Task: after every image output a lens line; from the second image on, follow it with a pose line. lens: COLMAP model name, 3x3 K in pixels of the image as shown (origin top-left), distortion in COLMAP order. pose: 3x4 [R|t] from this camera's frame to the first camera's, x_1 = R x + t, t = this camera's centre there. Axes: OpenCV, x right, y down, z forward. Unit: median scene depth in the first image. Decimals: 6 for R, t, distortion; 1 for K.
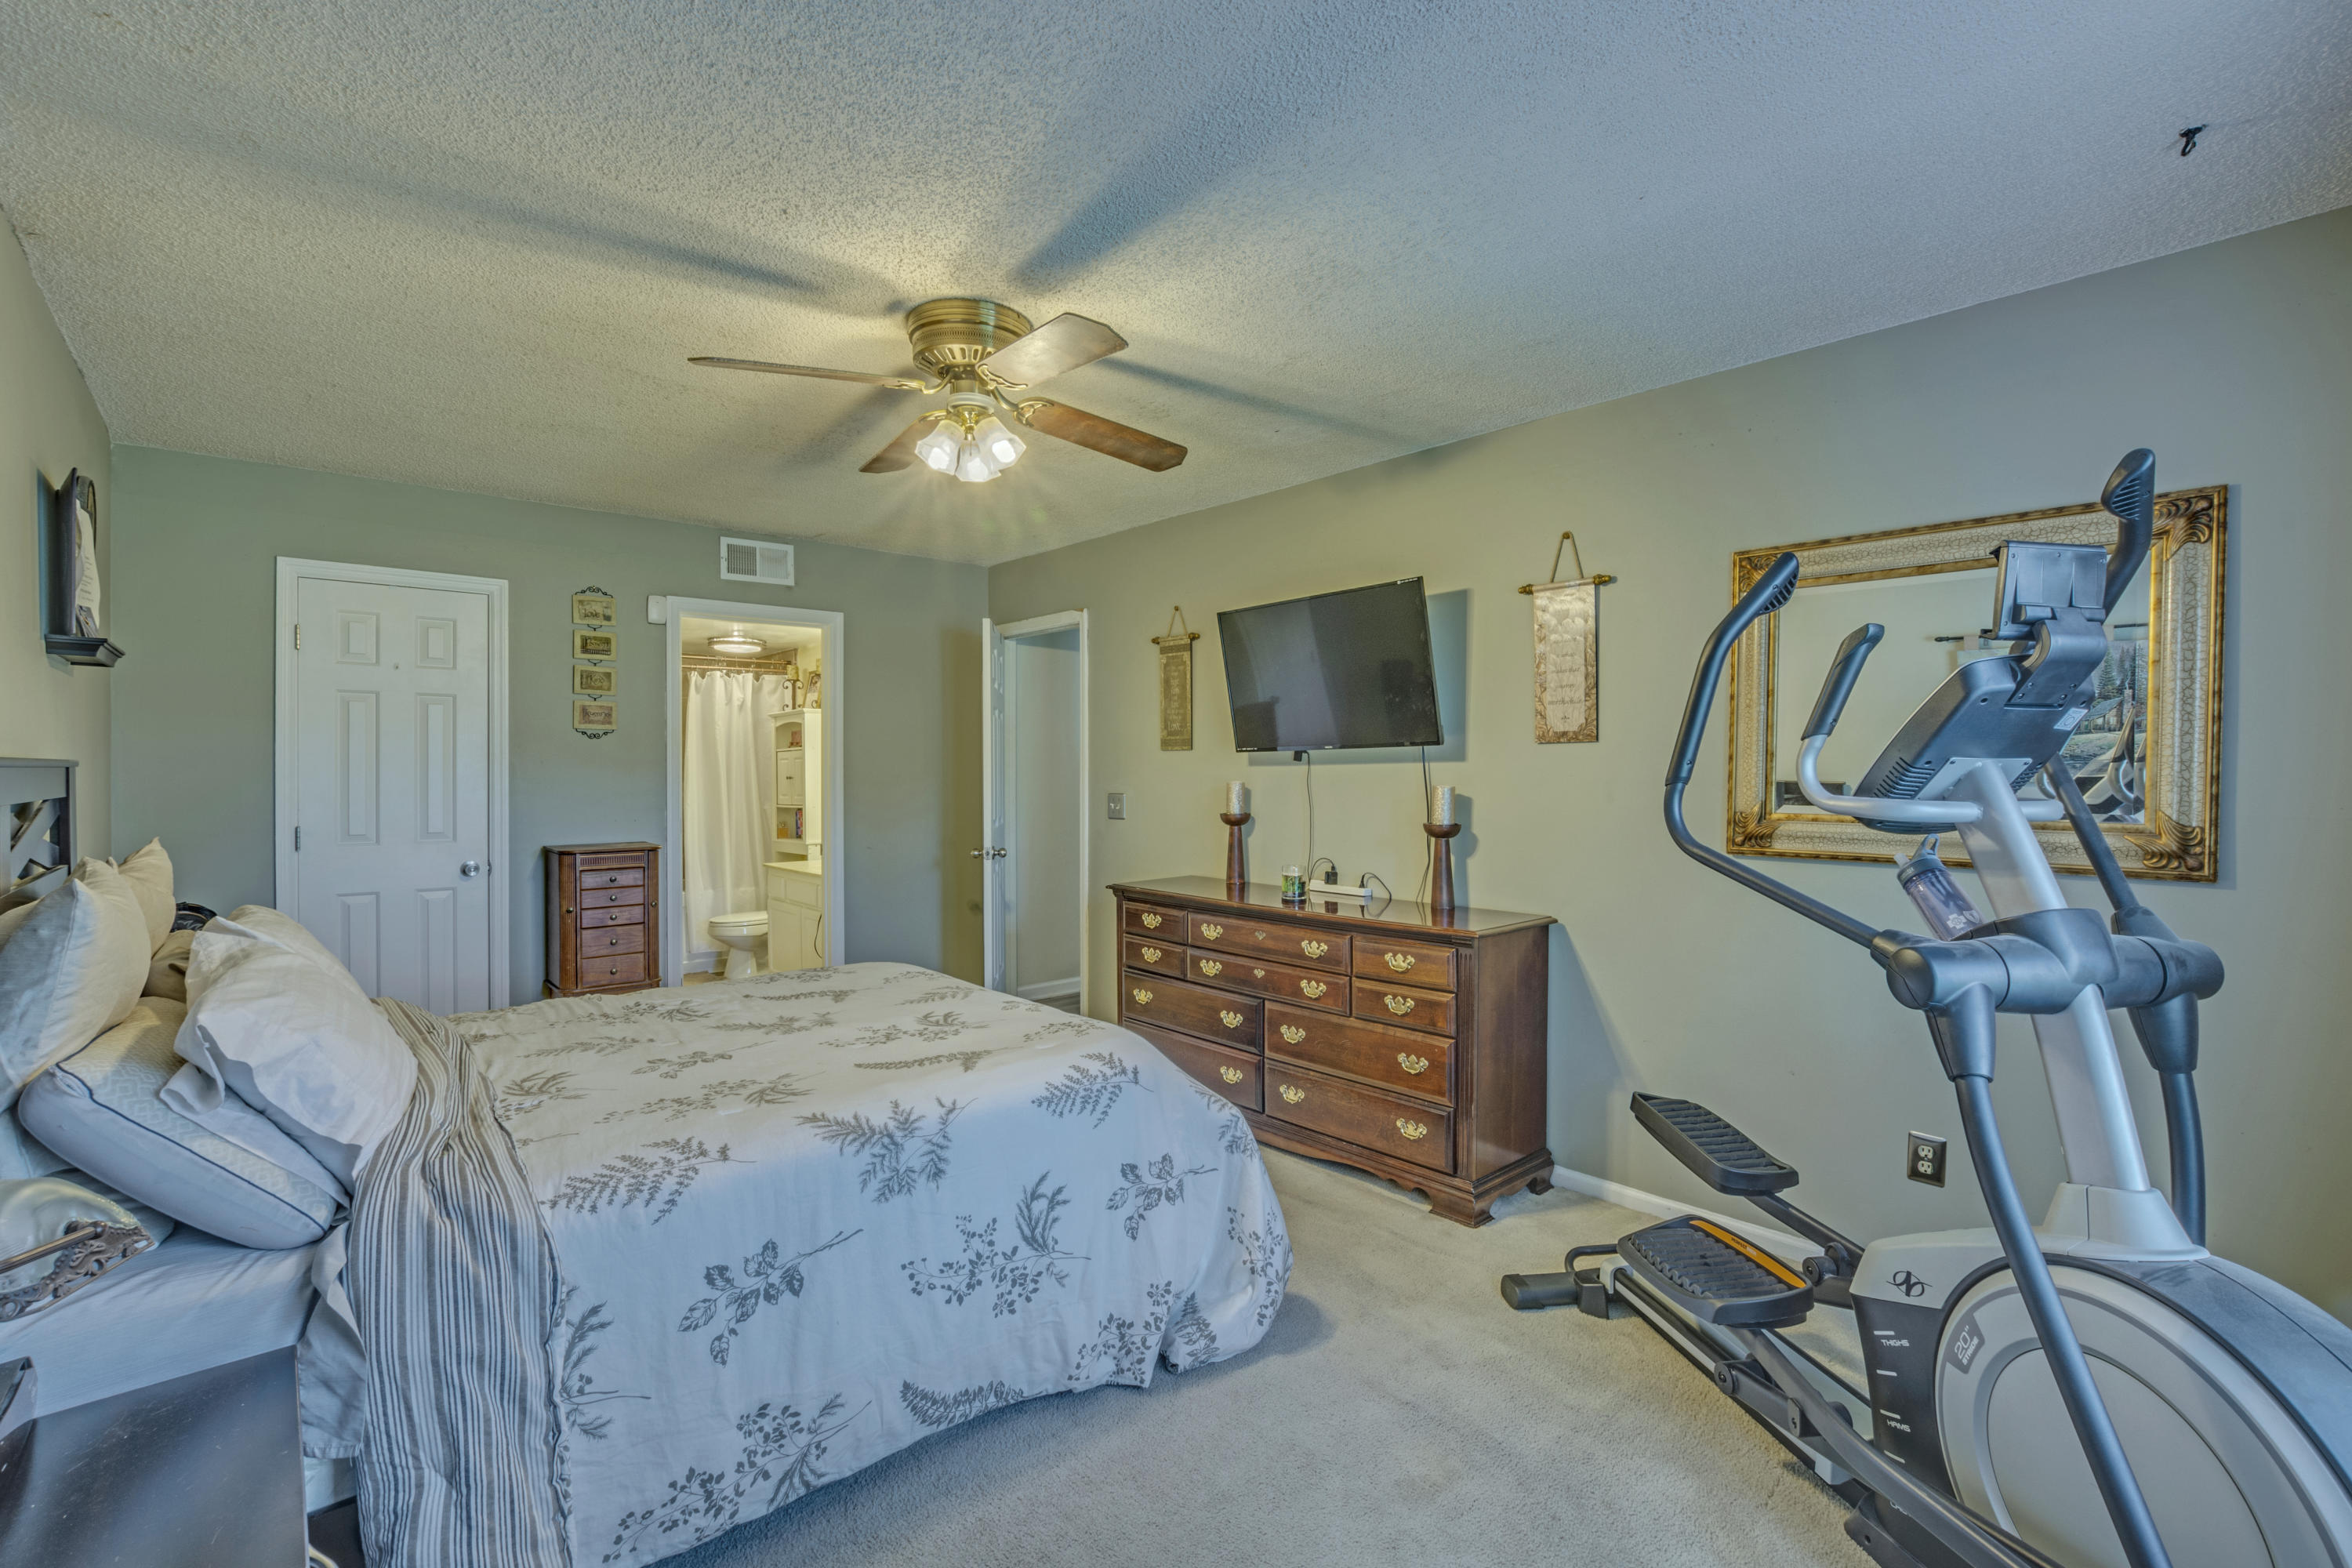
lens RADIAL K [[1049.1, 0, 1173.2], [0, 1049.1, 777.9], [0, 0, 1]] dist [-0.029193, -0.000081]
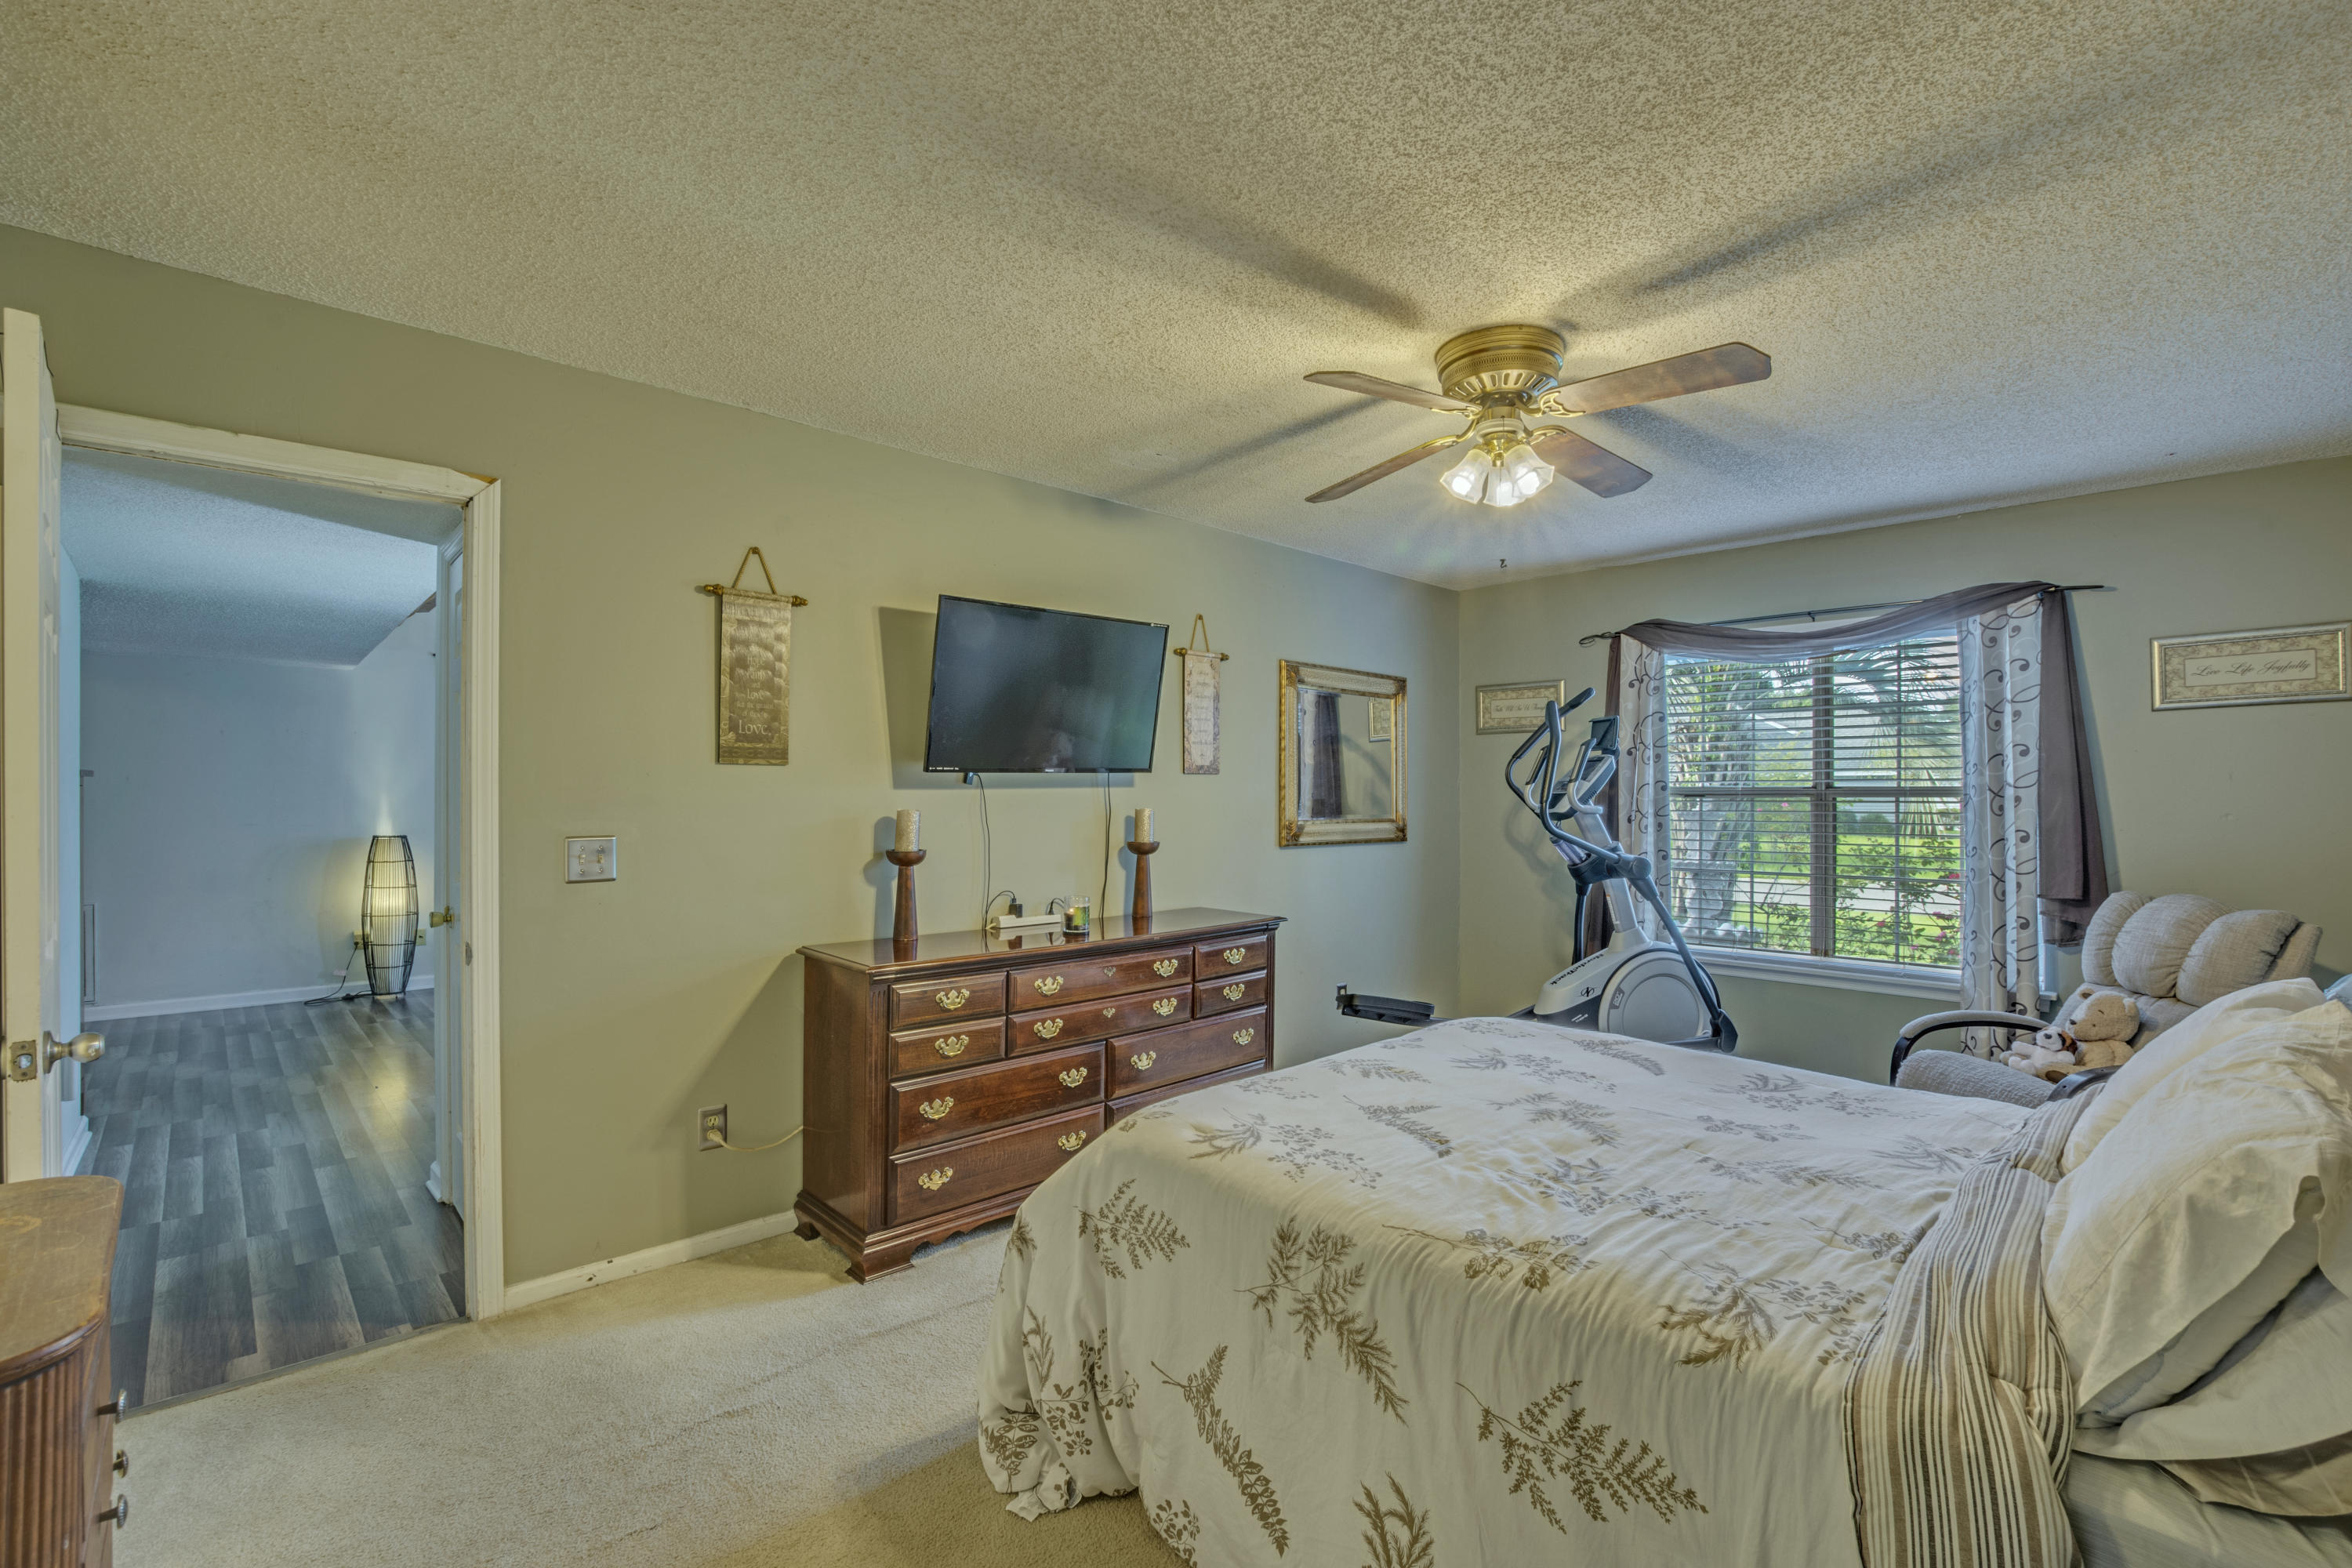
lens RADIAL K [[1049.1, 0, 1173.2], [0, 1049.1, 777.9], [0, 0, 1]] dist [-0.029193, -0.000081]
pose [[-0.030902, 0.021230, 0.999297, -0.854167], [0.011761, 0.999713, -0.020875, -0.001216], [-0.999453, 0.011108, -0.031143, 0.970474]]
